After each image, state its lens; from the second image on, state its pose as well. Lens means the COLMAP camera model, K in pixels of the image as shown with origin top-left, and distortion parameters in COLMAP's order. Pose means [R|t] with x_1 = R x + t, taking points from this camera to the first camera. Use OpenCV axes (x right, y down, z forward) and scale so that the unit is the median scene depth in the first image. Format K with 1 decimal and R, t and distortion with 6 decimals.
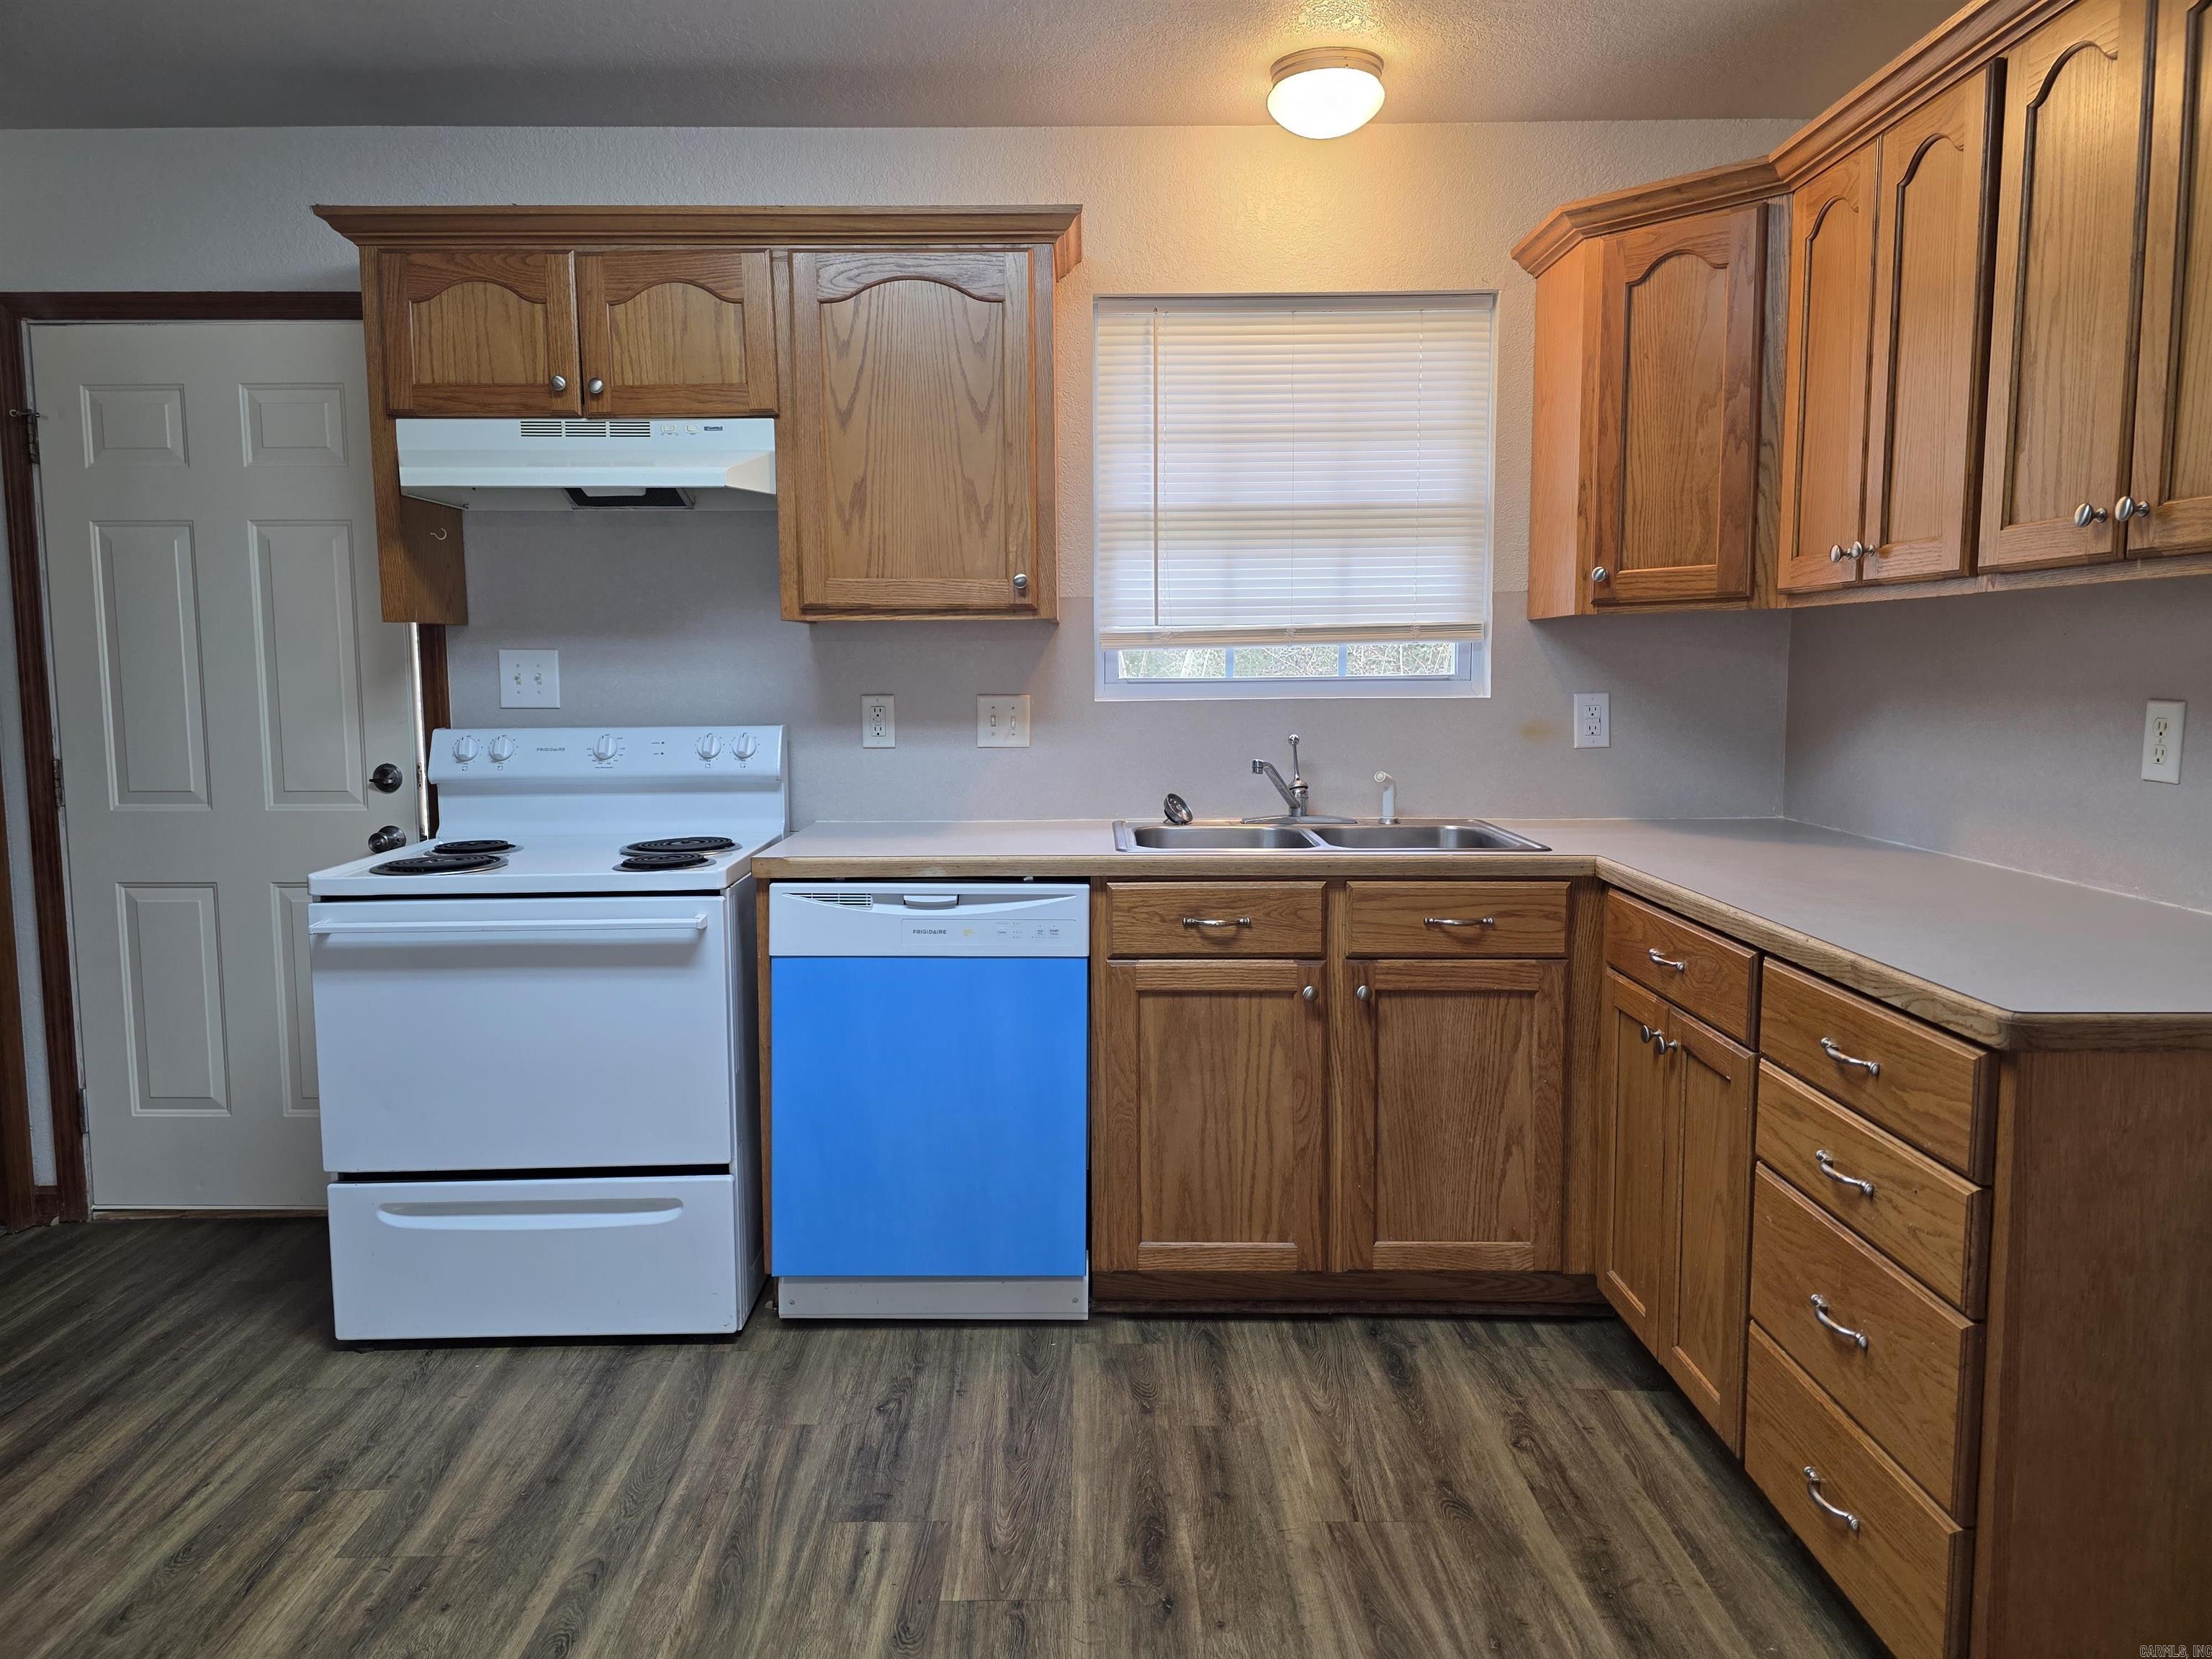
lens RADIAL K [[1539.6, 0, 1107.2], [0, 1539.6, 815.7], [0, 0, 1]] dist [0.049249, -0.021805]
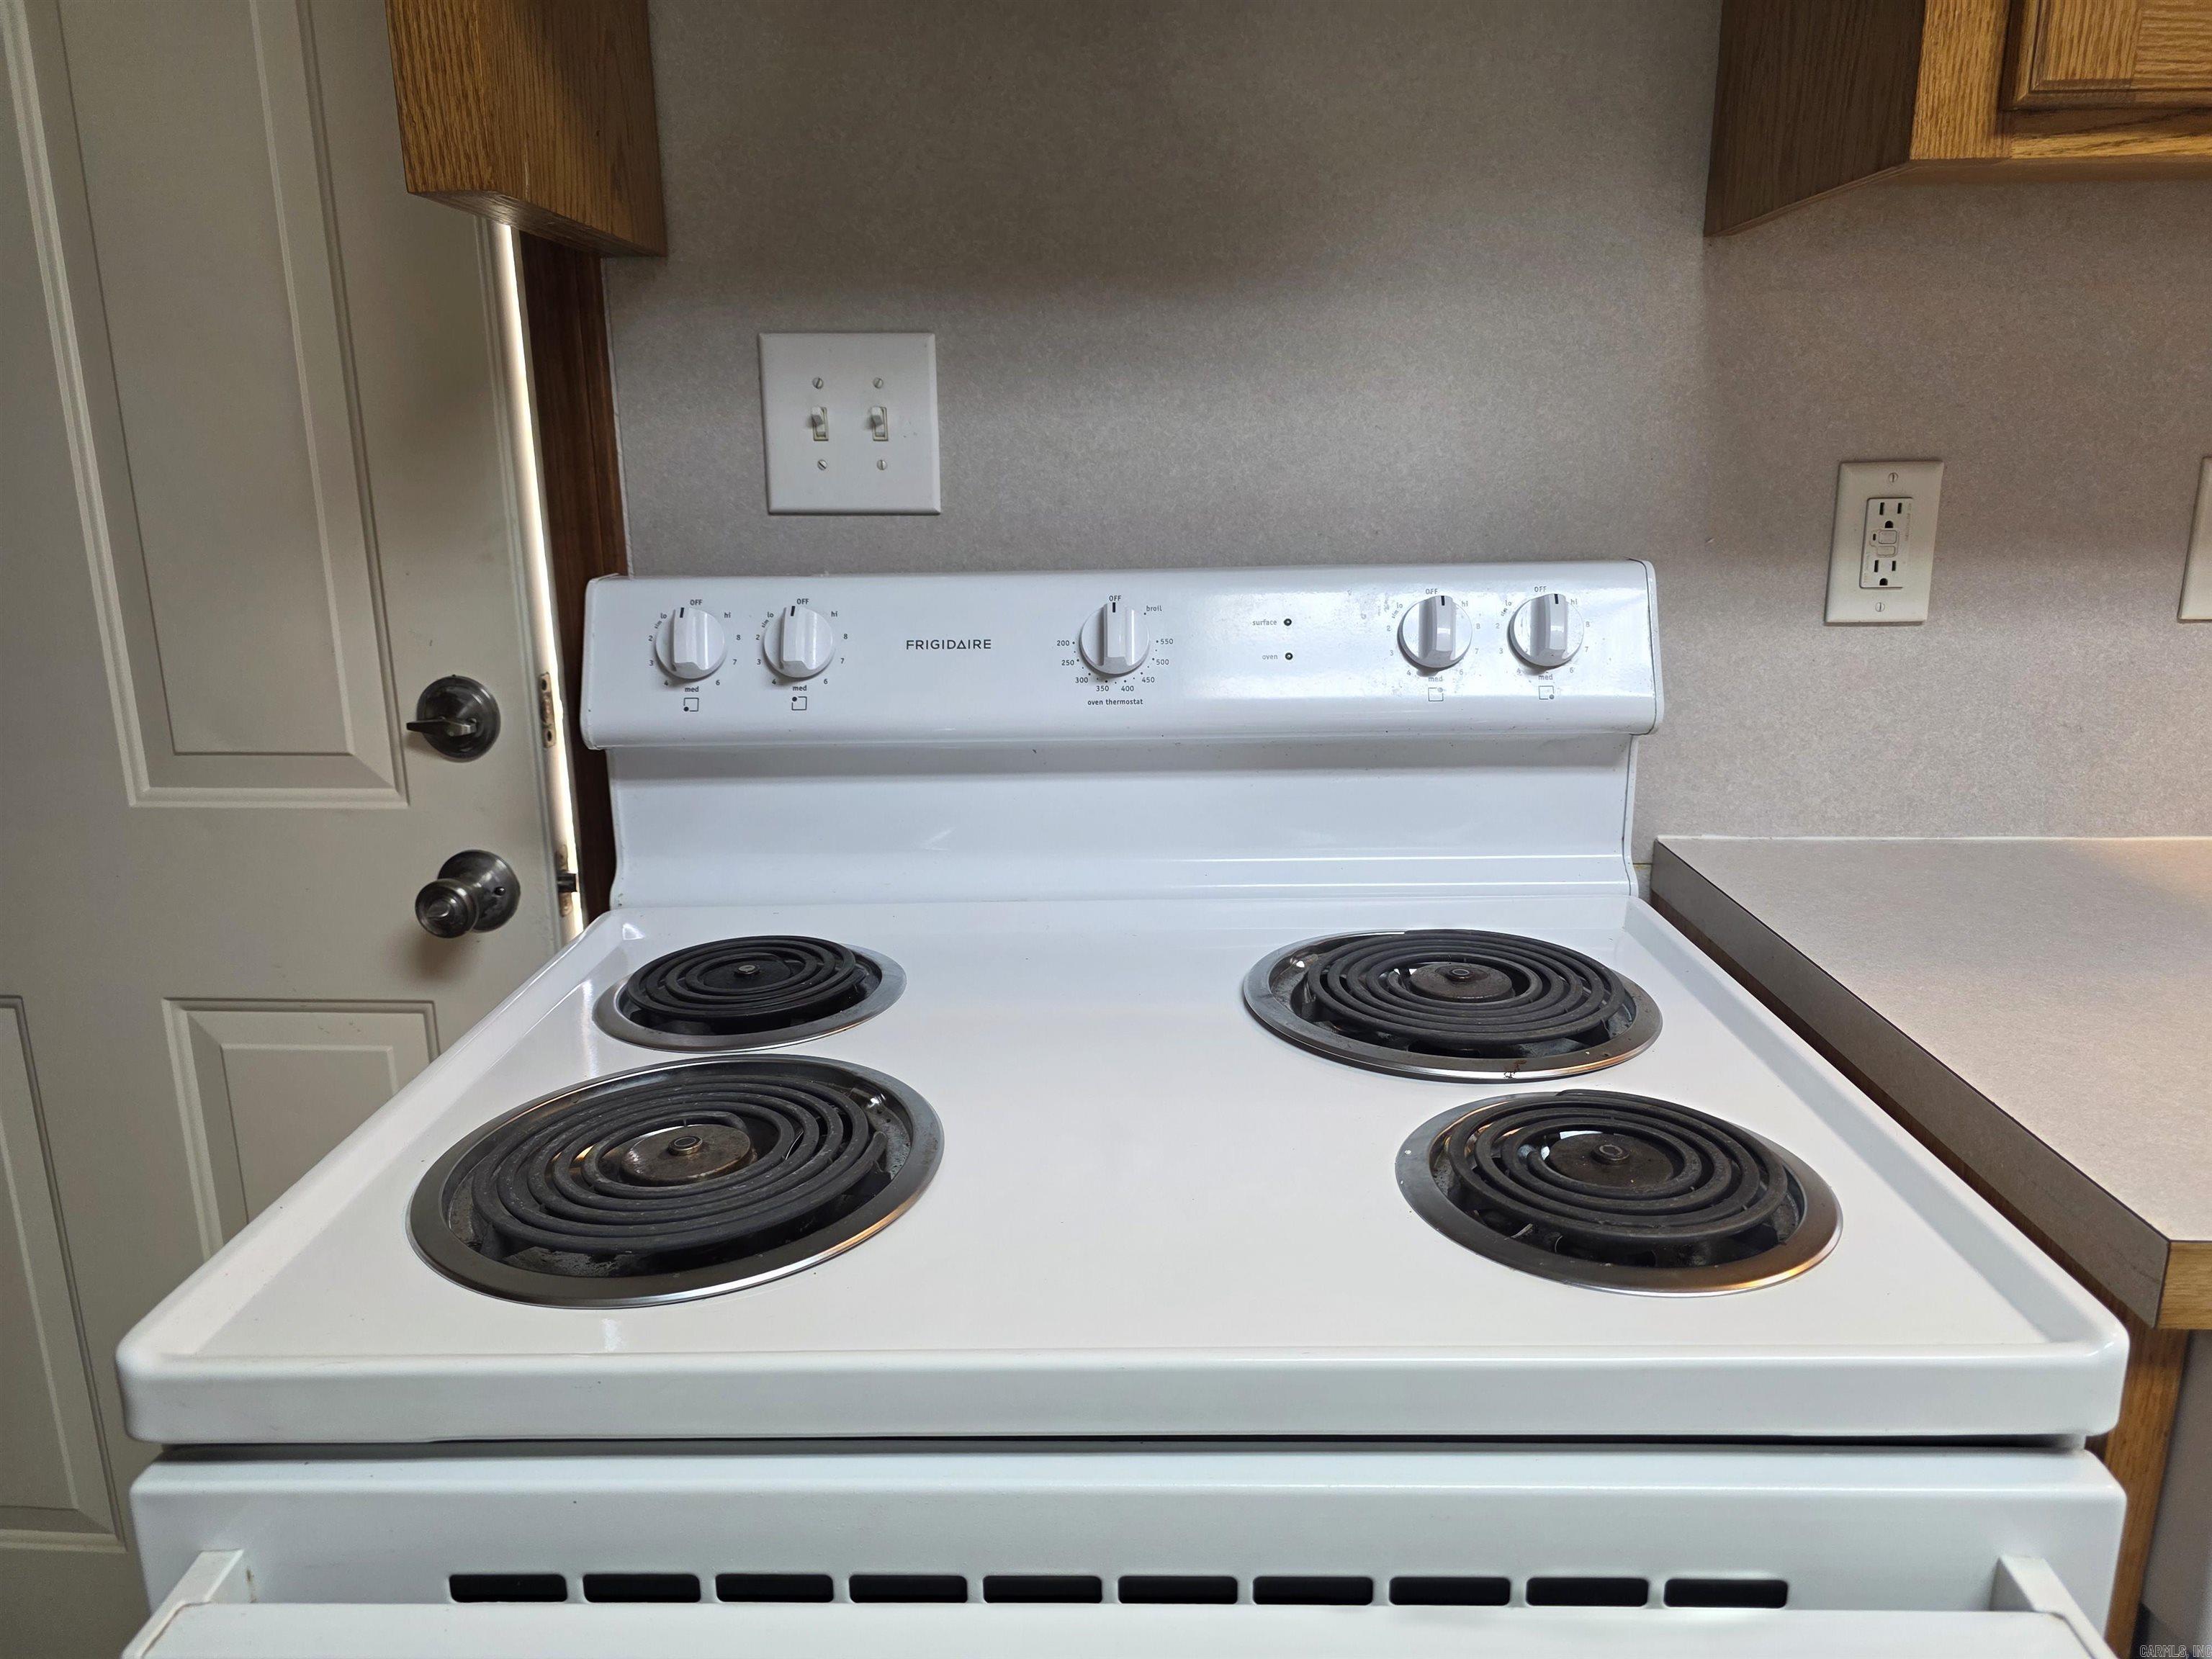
lens RADIAL K [[1539.6, 0, 1109.8], [0, 1539.6, 835.0], [0, 0, 1]] dist [0.049249, -0.021805]
pose [[0.999435, 0.002474, -0.033534, -0.304063], [0.002078, 0.990840, 0.135027, -0.044845], [0.033561, -0.135021, 0.990274, 0.654306]]
